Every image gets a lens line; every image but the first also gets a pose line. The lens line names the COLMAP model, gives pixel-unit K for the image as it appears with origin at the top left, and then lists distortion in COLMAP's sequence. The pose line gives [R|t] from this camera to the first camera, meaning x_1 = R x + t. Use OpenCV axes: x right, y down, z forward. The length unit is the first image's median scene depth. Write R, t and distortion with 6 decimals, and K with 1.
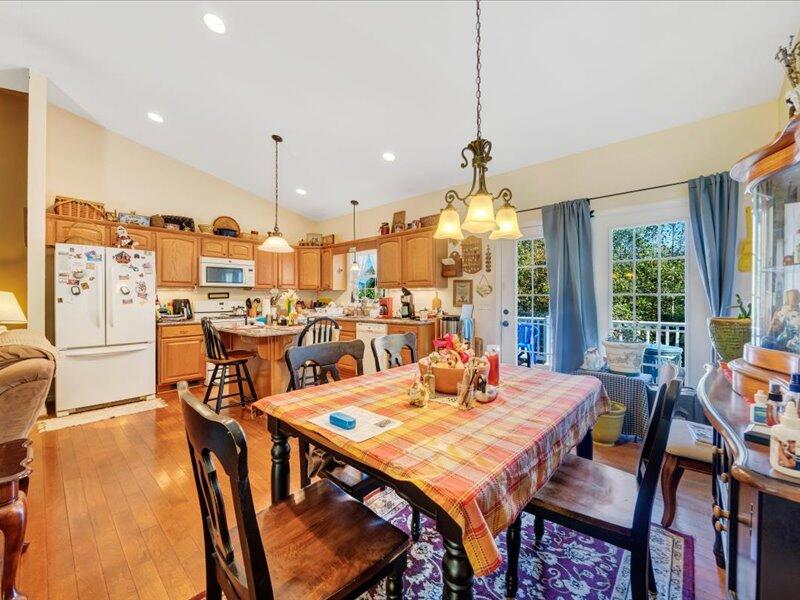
lens RADIAL K [[324.6, 0, 396.8], [0, 324.6, 296.8], [0, 0, 1]] dist [-0.003364, -0.000319]
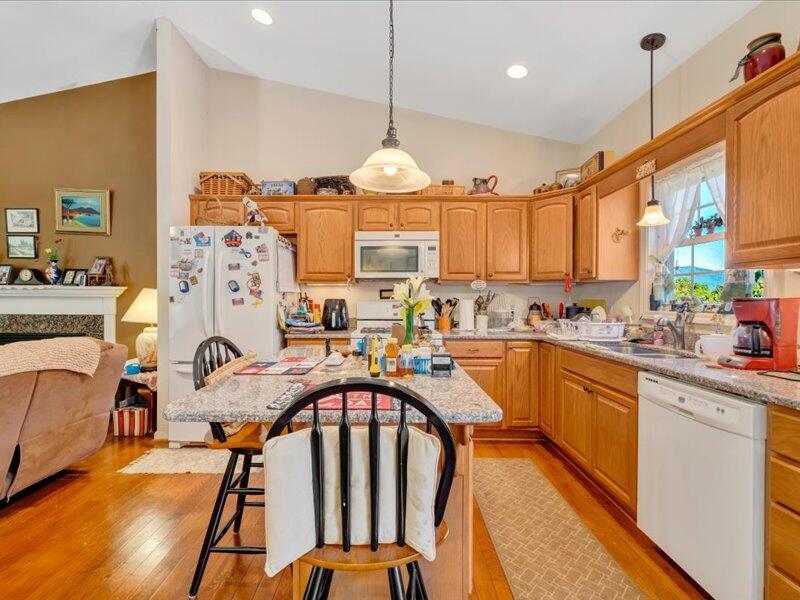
lens RADIAL K [[376.7, 0, 393.4], [0, 376.7, 300.6], [0, 0, 1]] dist [-0.003468, -0.000089]
pose [[0.665820, 0.010103, -0.746044, -0.005815], [-0.002069, 0.999929, 0.011694, 0.001841], [0.746110, -0.006242, 0.665794, 0.613742]]
